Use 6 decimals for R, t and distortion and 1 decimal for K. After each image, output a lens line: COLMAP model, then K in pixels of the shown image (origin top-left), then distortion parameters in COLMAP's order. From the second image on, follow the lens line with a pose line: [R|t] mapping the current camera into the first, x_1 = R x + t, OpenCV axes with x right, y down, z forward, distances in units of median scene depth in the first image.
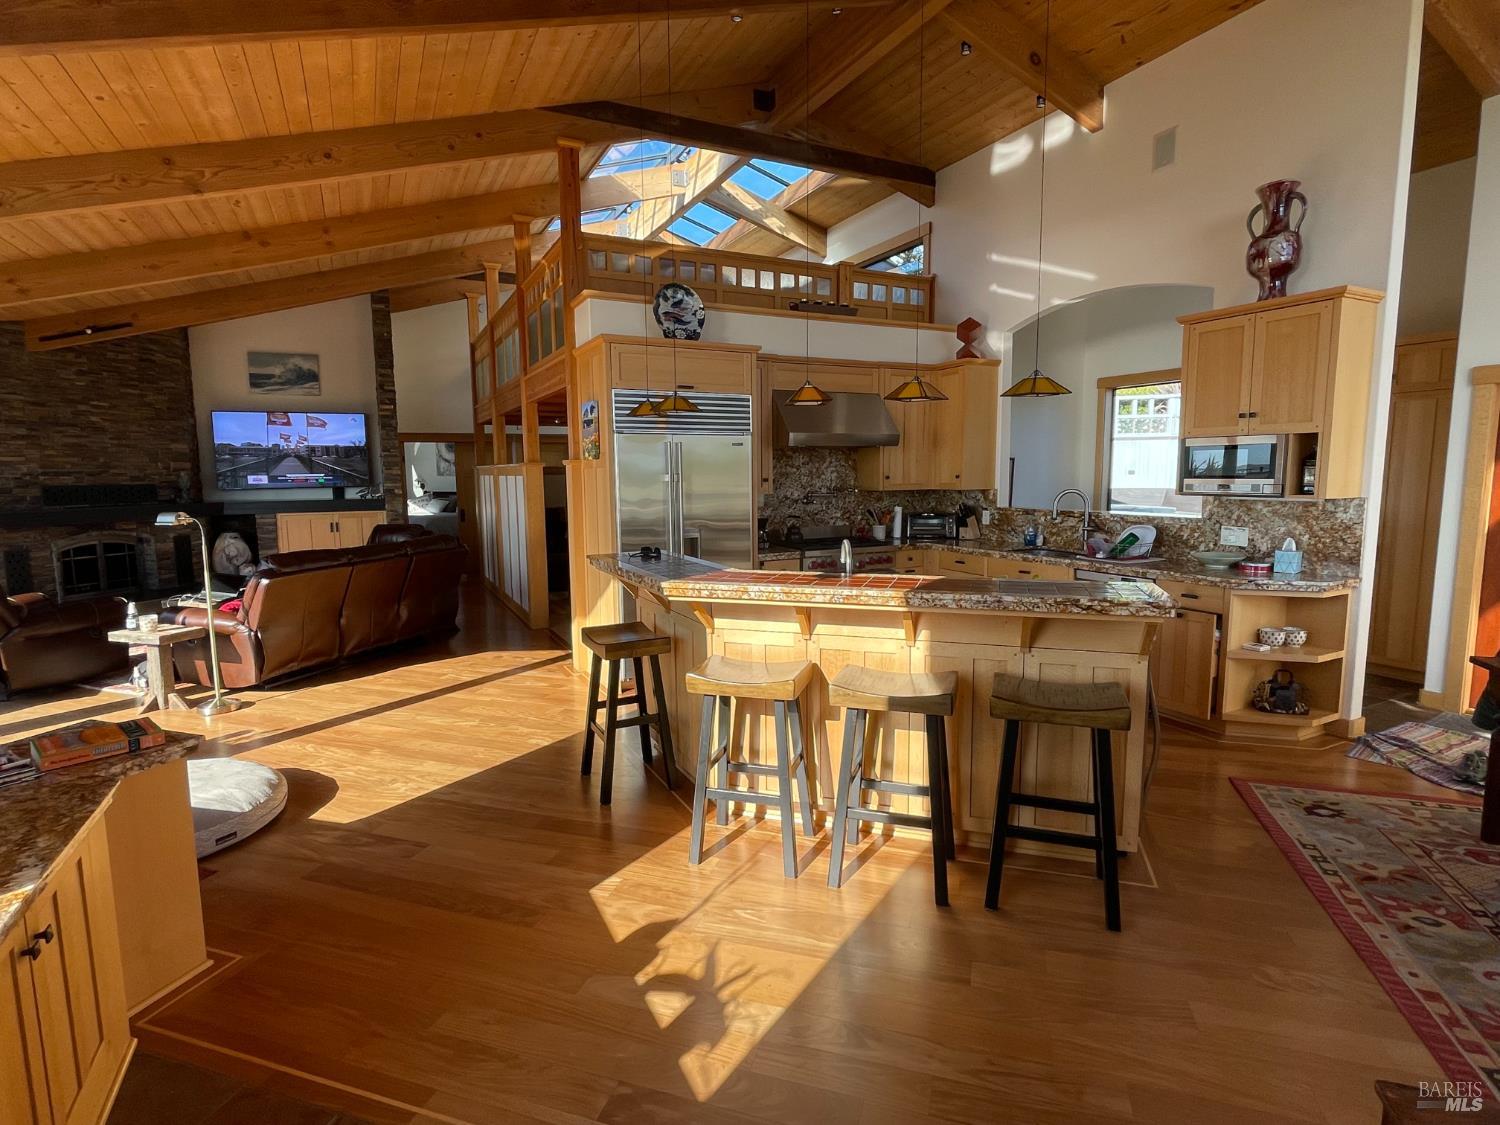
lens RADIAL K [[752.1, 0, 746.6], [0, 752.1, 556.4], [0, 0, 1]] dist [0.001657, 0.001801]
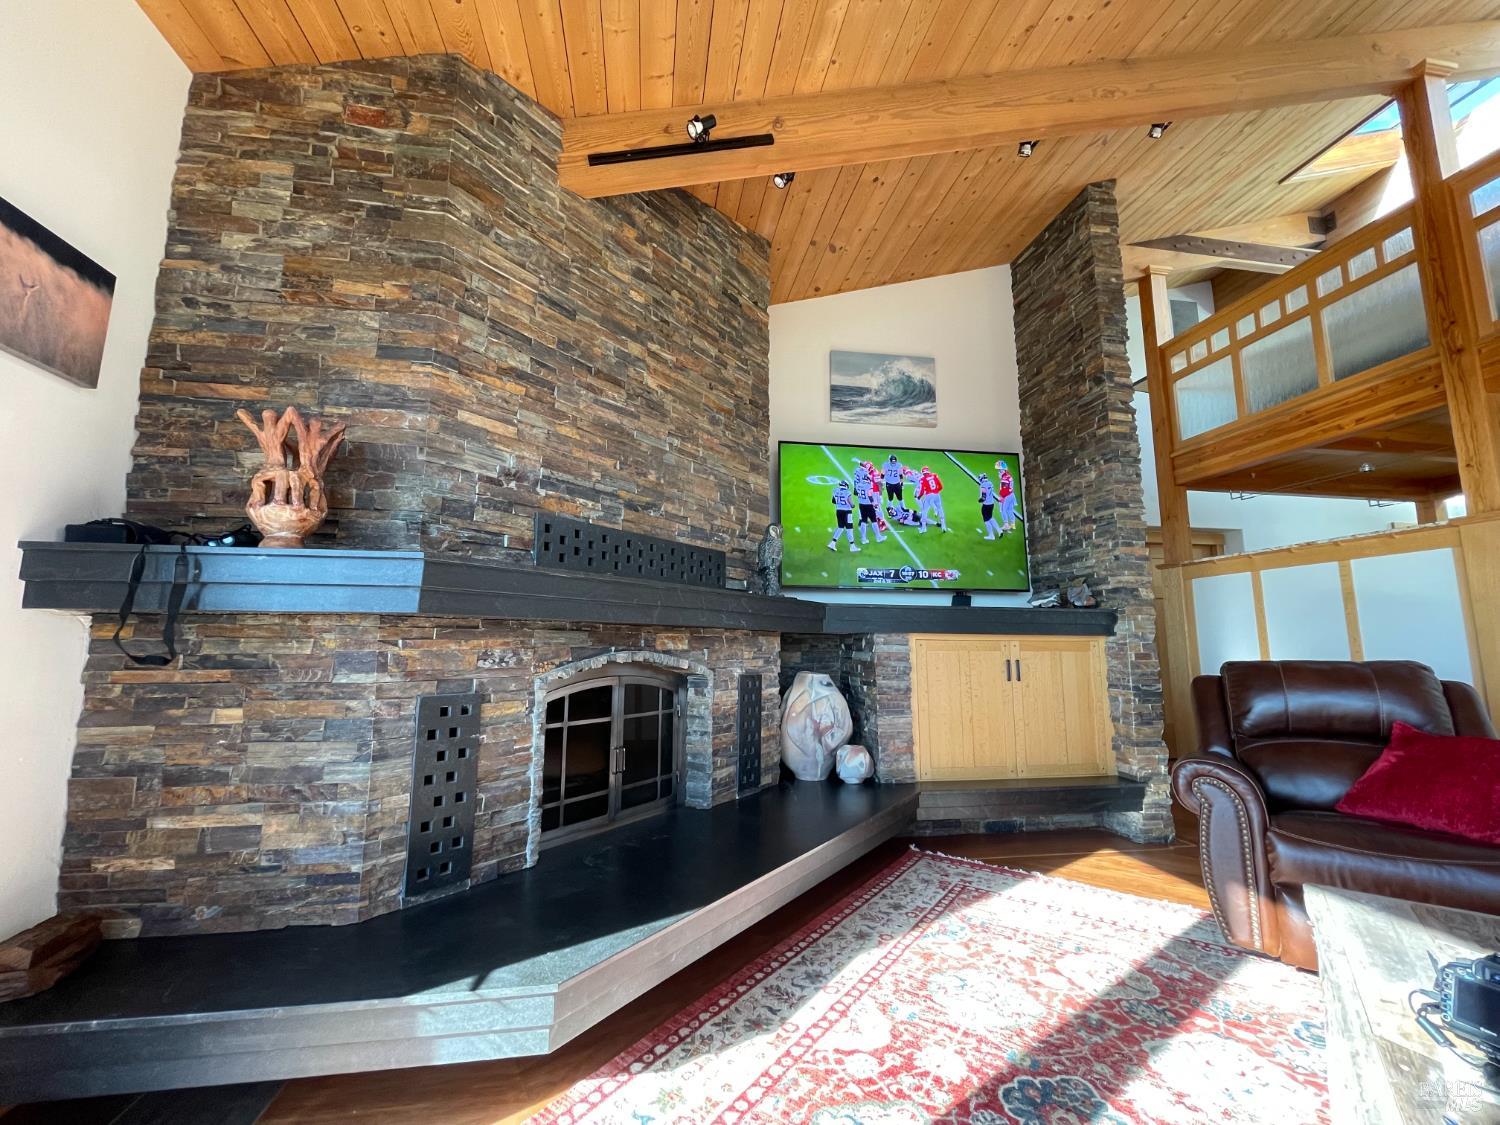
lens RADIAL K [[599.6, 0, 743.9], [0, 599.6, 563.3], [0, 0, 1]] dist [-0.000590, 0.000003]
pose [[0.955043, -0.021251, -0.295706, -0.708478], [-0.053228, 0.968929, -0.241543, -0.006606], [0.291651, 0.246423, 0.924238, 0.721108]]
